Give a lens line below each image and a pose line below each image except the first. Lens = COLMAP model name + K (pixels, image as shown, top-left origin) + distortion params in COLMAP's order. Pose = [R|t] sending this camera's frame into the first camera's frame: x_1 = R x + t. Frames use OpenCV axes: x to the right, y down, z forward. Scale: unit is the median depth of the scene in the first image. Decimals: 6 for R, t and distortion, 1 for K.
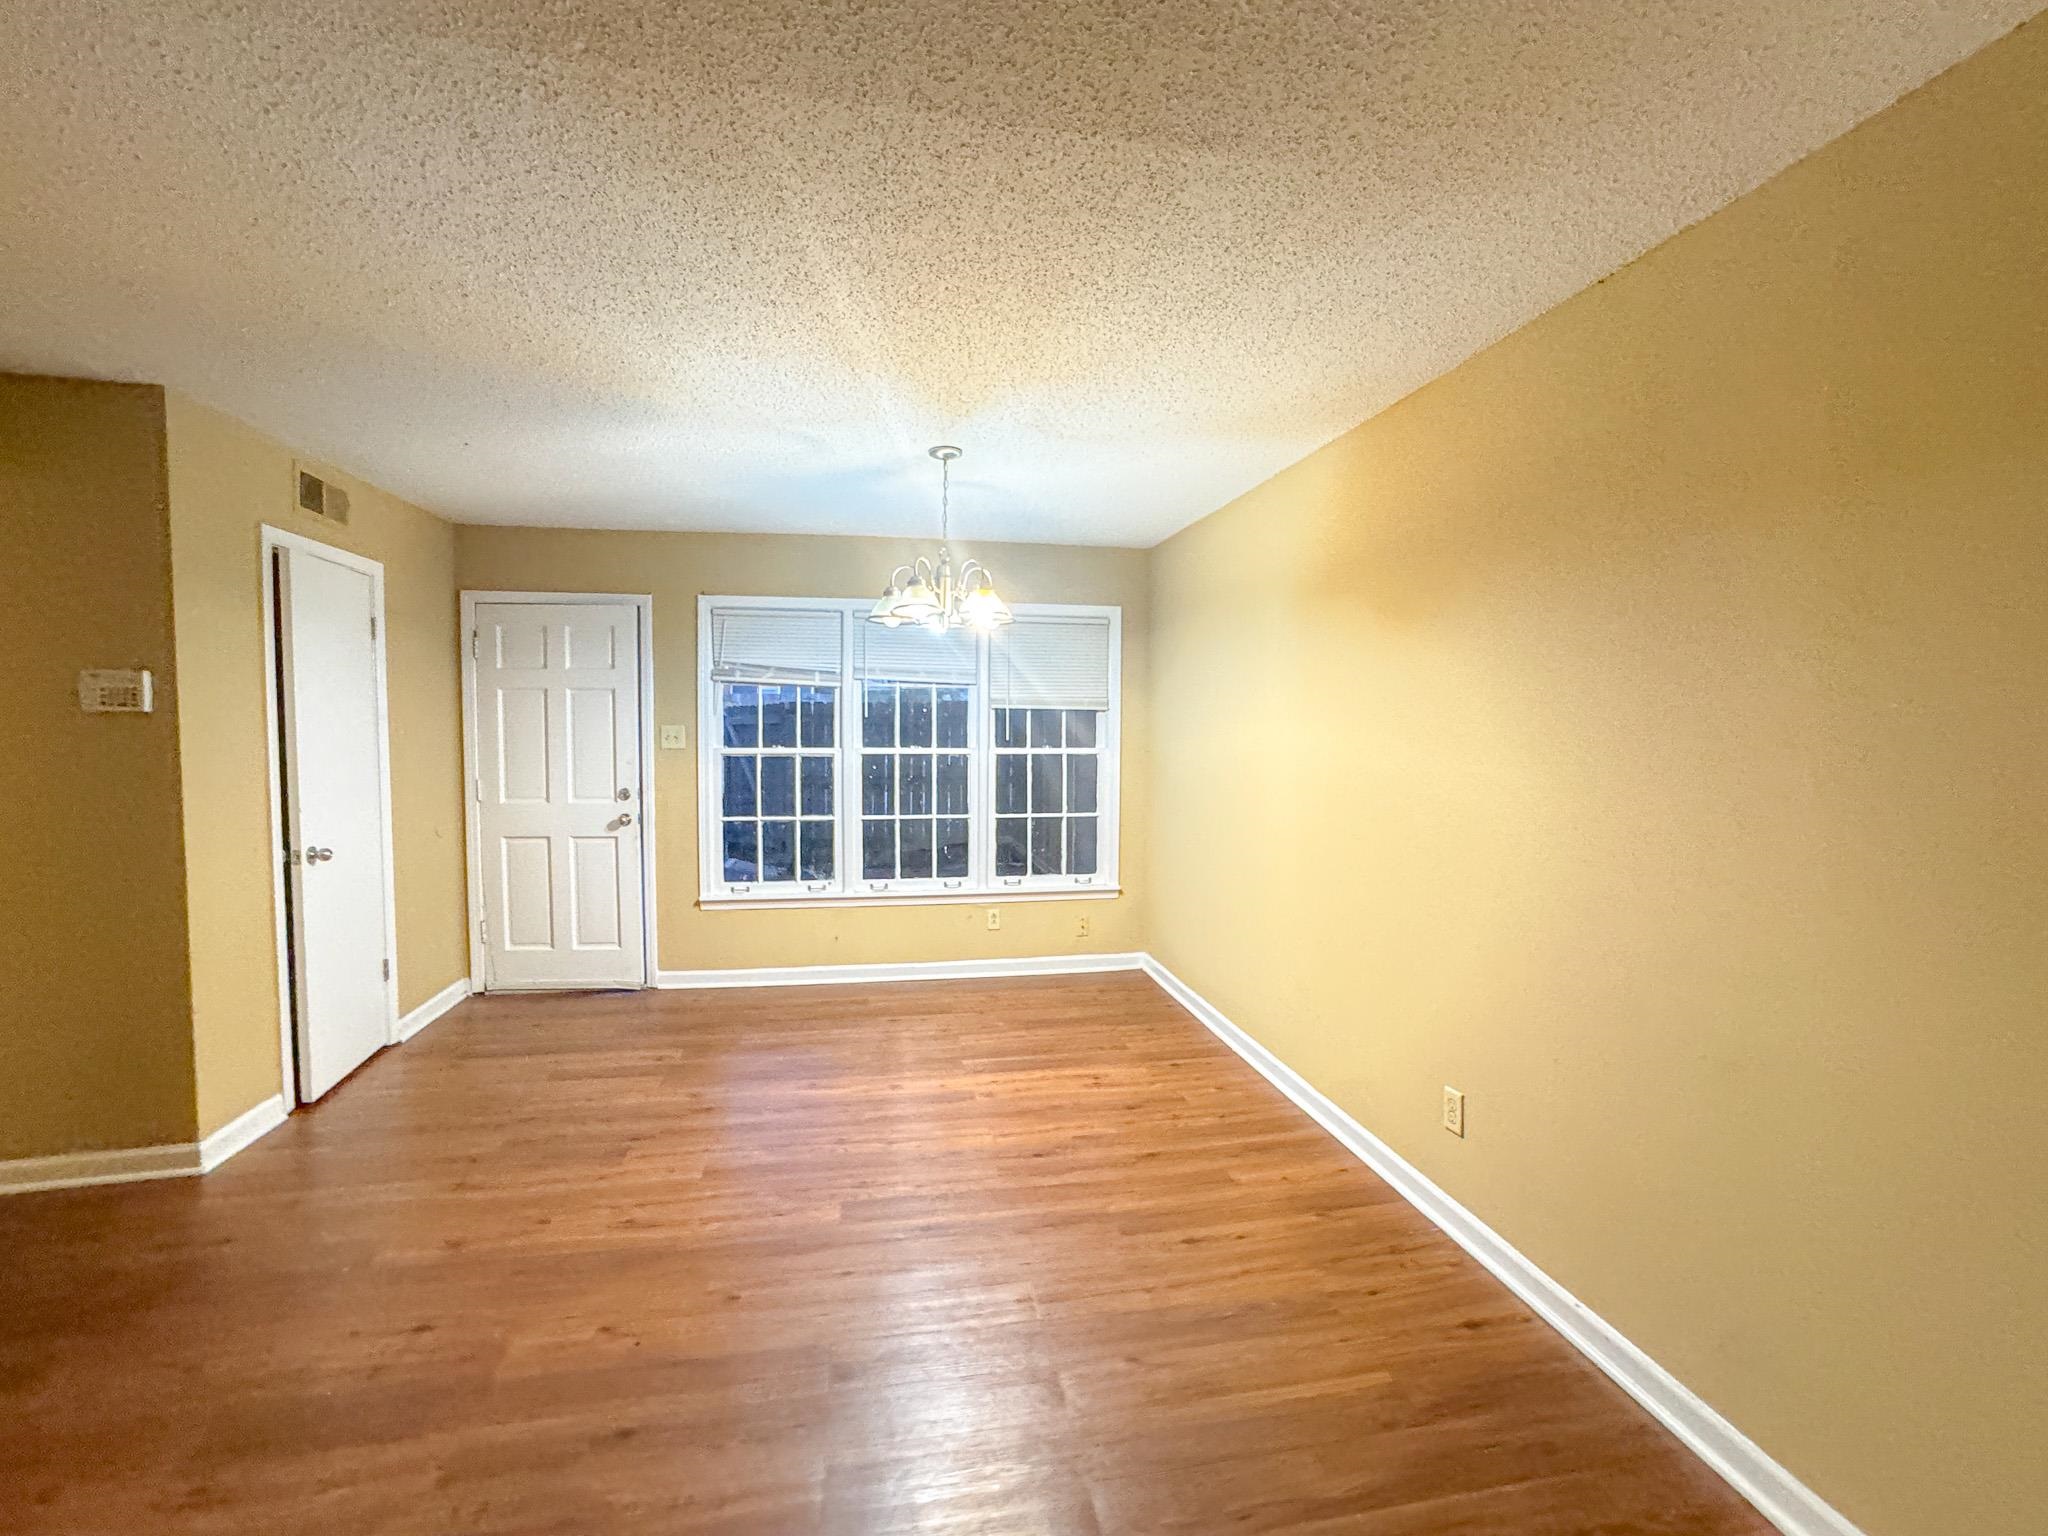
lens RADIAL K [[837.0, 0, 1013.3], [0, 837.0, 762.6], [0, 0, 1]] dist [-0.036769, 0.003220]
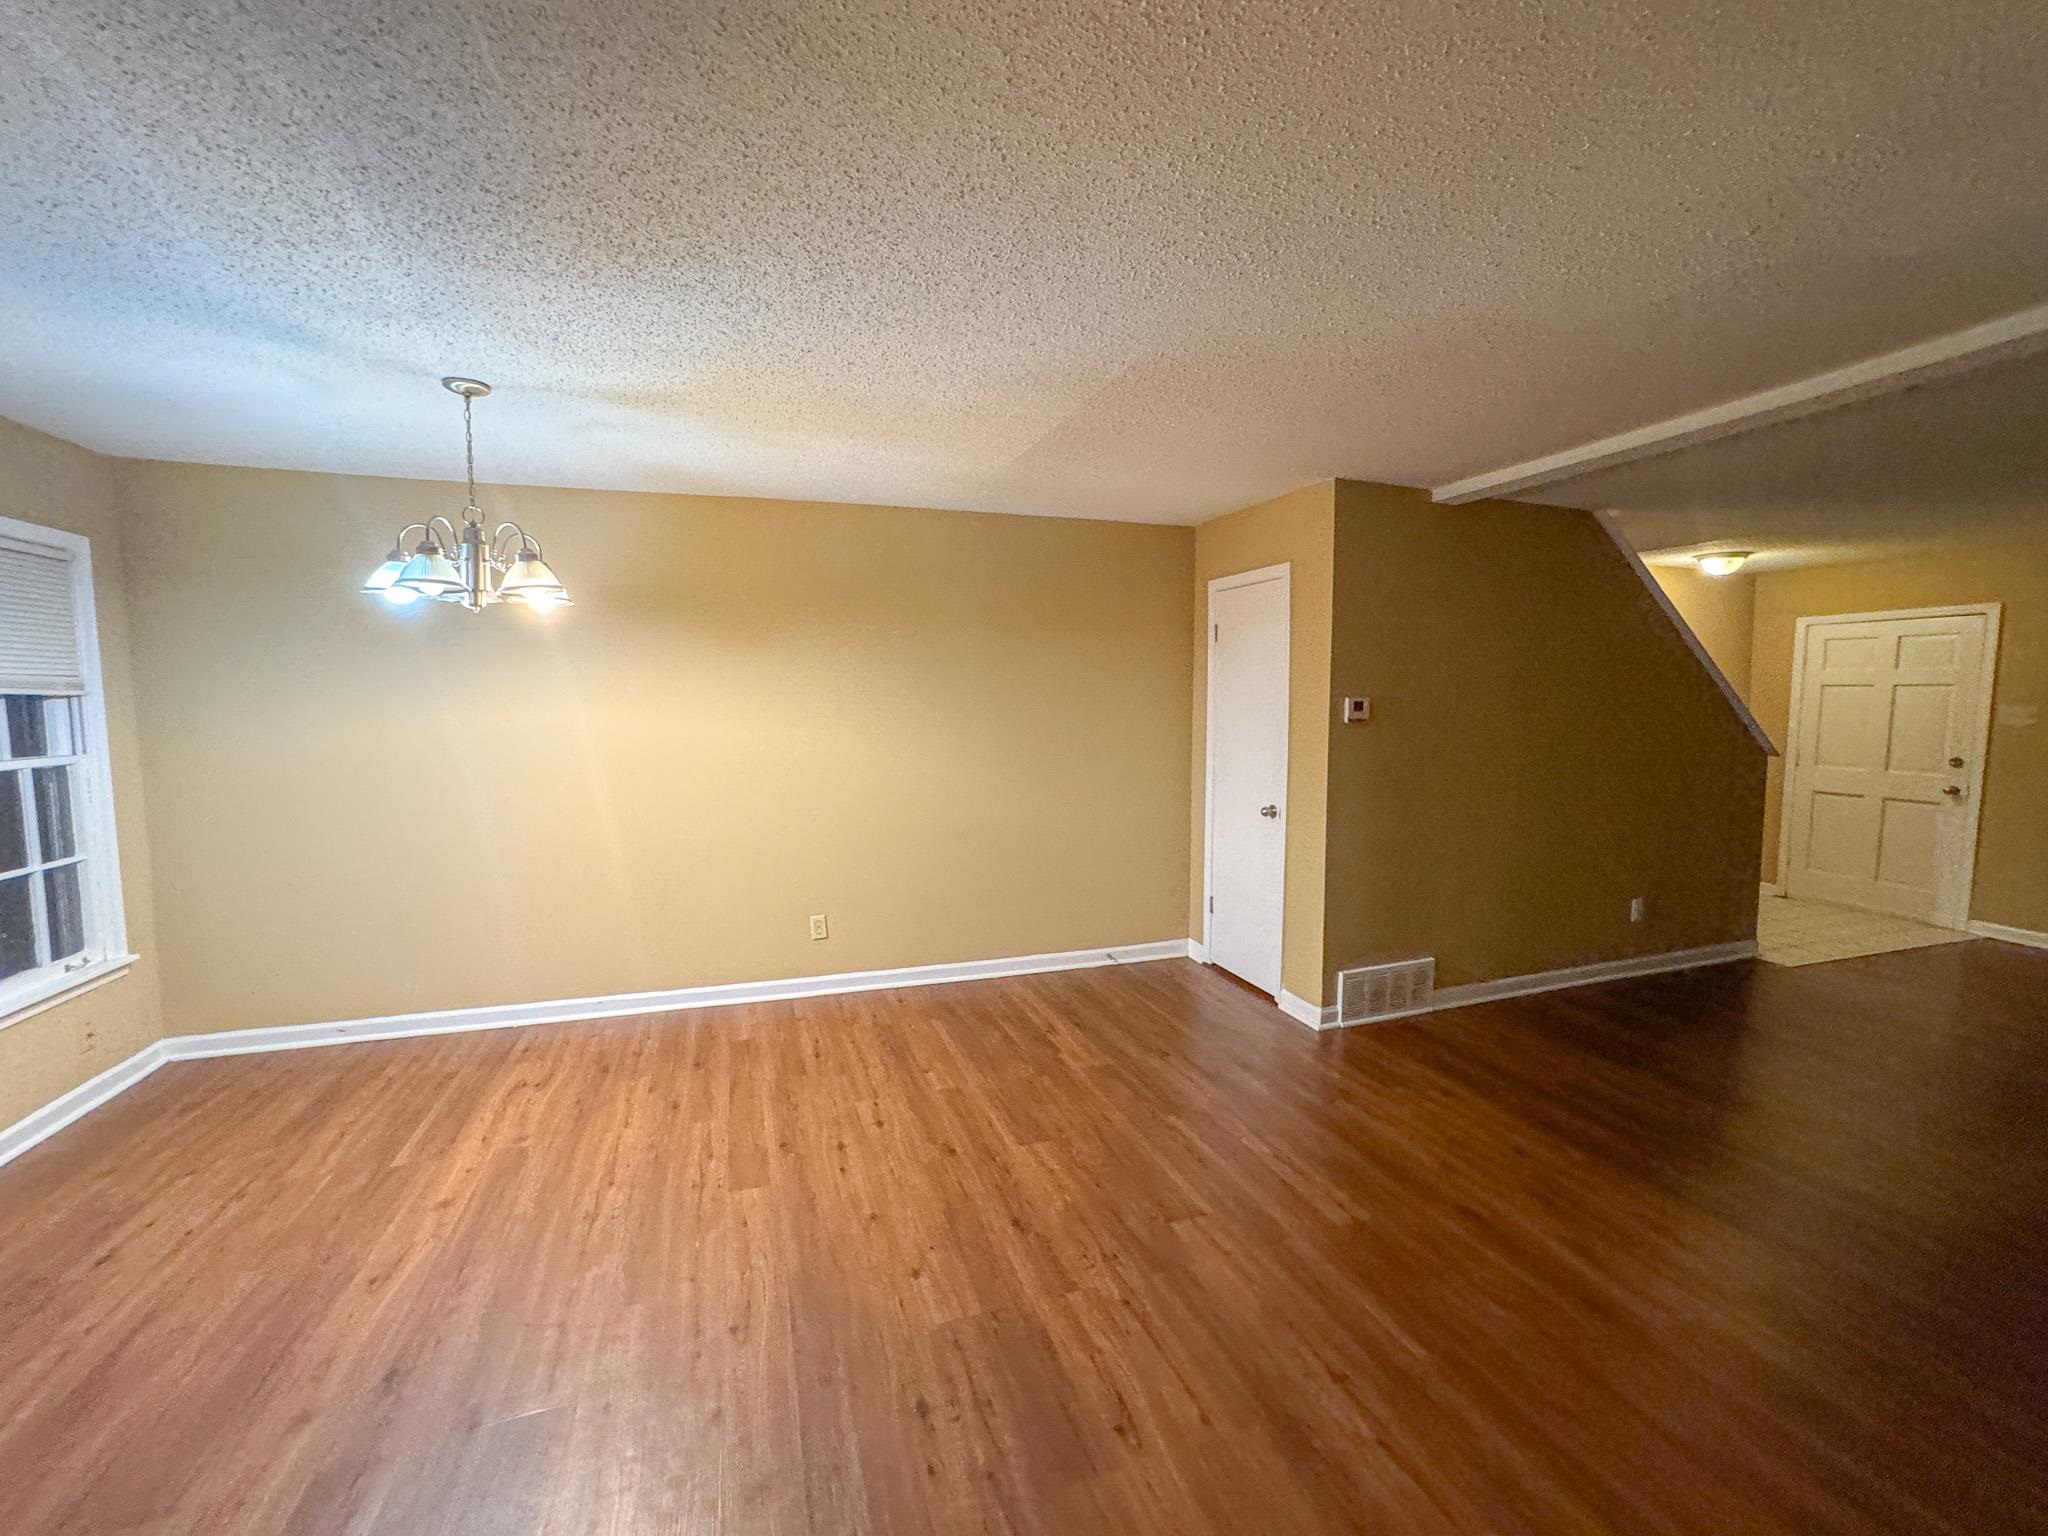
lens RADIAL K [[837.0, 0, 1015.3], [0, 837.0, 775.2], [0, 0, 1]] dist [-0.036769, 0.003220]
pose [[-0.126073, -0.105388, 0.986407, -1.016728], [0.038702, 0.993062, 0.111045, -0.072184], [-0.991266, 0.052176, -0.121119, 0.623673]]
